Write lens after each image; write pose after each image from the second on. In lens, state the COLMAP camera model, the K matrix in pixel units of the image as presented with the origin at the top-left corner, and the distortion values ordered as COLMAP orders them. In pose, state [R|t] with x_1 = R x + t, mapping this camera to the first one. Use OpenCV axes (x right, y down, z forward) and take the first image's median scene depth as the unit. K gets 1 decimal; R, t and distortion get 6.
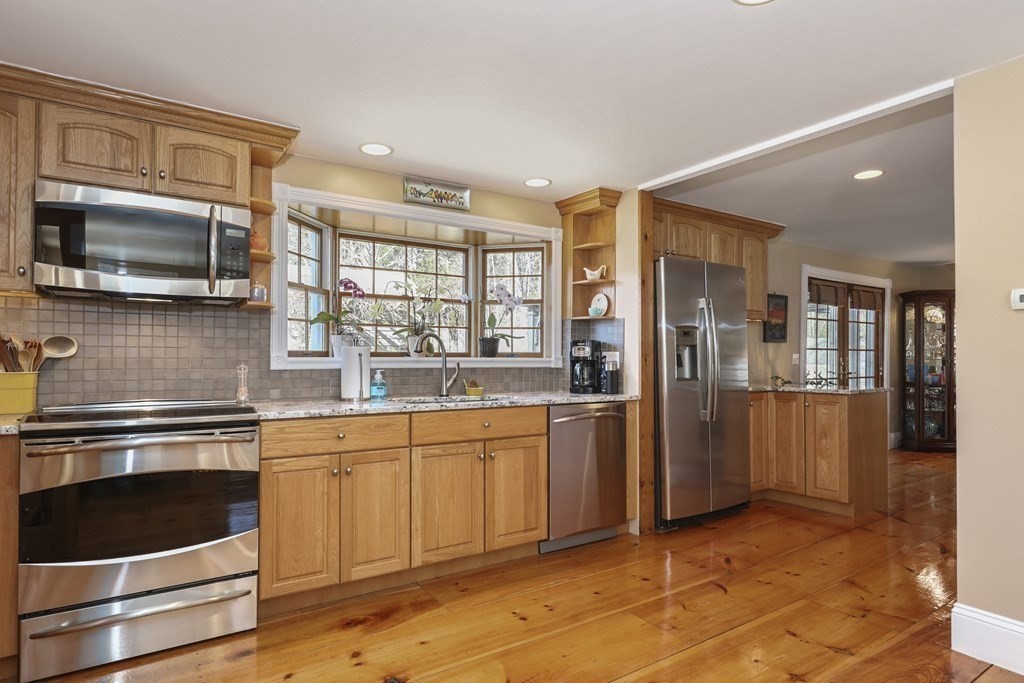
lens RADIAL K [[560.8, 0, 513.5], [0, 560.8, 354.7], [0, 0, 1]] dist [0.001194, -0.001253]
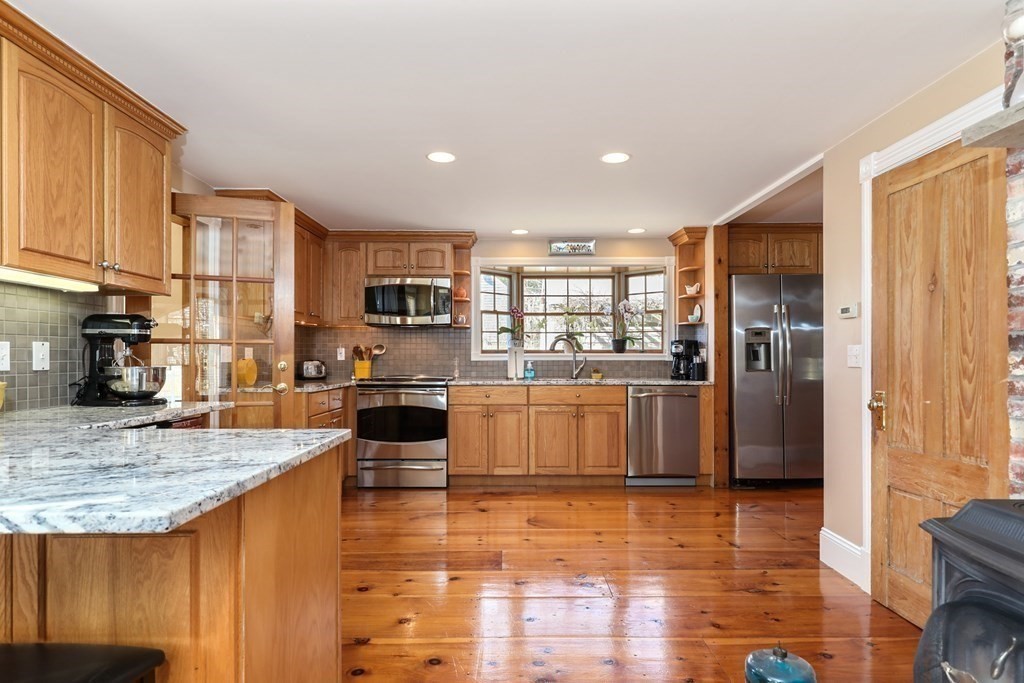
lens RADIAL K [[567.4, 0, 515.7], [0, 567.4, 356.3], [0, 0, 1]] dist [0.000707, -0.001544]
pose [[0.837432, -0.000342, -0.546541, 0.692135], [0.006369, 0.999938, 0.009133, -0.003146], [0.546504, -0.011129, 0.837382, -0.456832]]
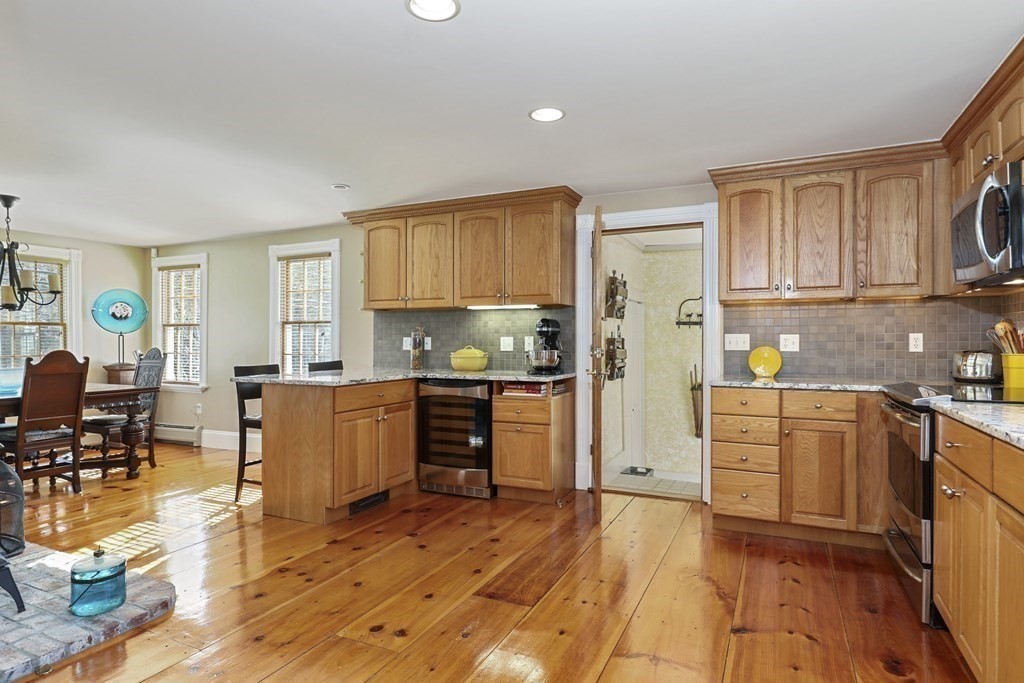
lens RADIAL K [[558.7, 0, 512.0], [0, 558.7, 341.5], [0, 0, 1]] dist [0.001964, 0.000074]
pose [[-0.859517, 0.000405, -0.511107, 0.503140], [0.006809, 0.999920, -0.010658, 0.009229], [0.511062, -0.012641, -0.859451, 1.150983]]
